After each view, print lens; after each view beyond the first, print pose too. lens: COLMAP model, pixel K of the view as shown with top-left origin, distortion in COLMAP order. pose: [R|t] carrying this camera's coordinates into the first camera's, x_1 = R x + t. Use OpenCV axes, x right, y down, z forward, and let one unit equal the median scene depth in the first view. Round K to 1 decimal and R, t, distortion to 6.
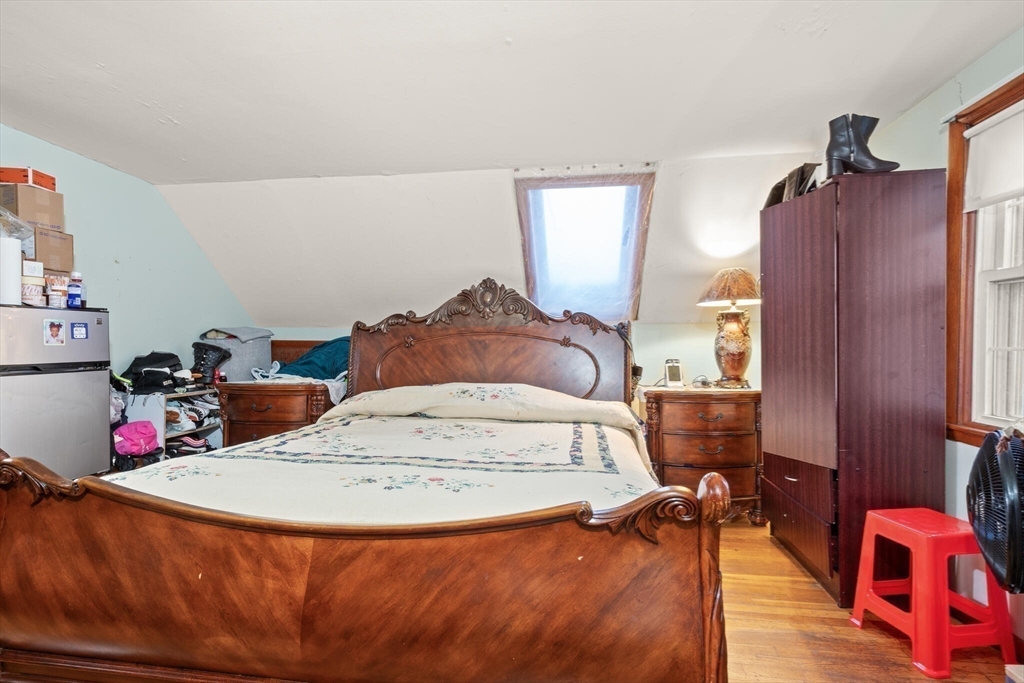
lens RADIAL K [[462.4, 0, 515.1], [0, 462.4, 345.4], [0, 0, 1]] dist [0.004520, -0.000093]
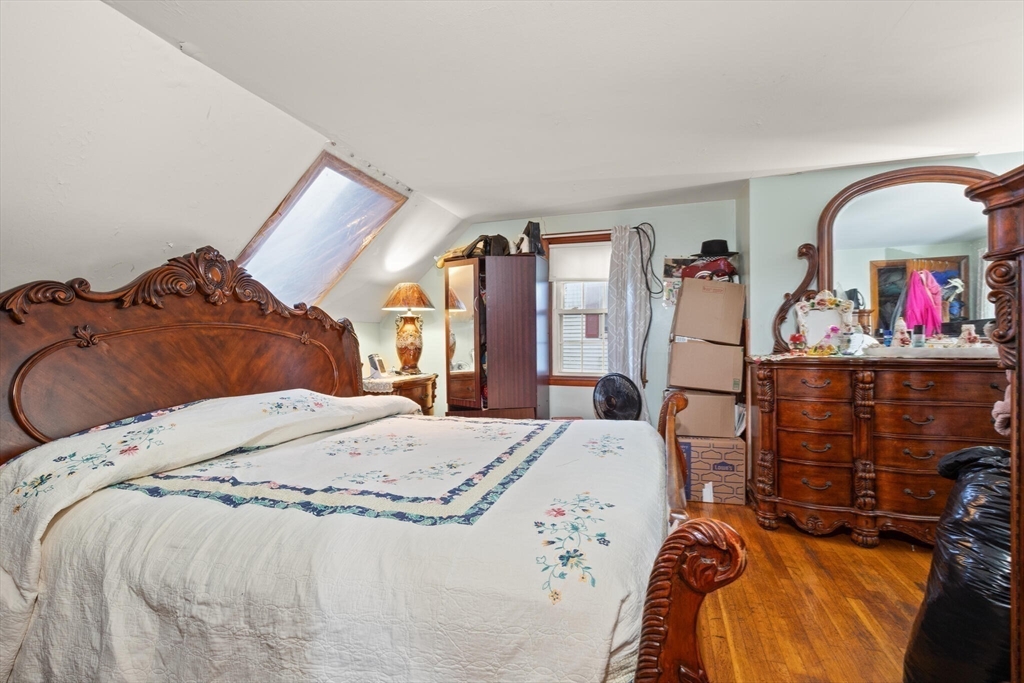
lens RADIAL K [[462.4, 0, 515.1], [0, 462.4, 345.4], [0, 0, 1]] dist [0.004520, -0.000093]
pose [[0.167722, -0.011686, 0.985765, -0.768091], [0.003244, 0.999931, 0.011302, -0.003411], [-0.985829, 0.001303, 0.167748, 0.486852]]
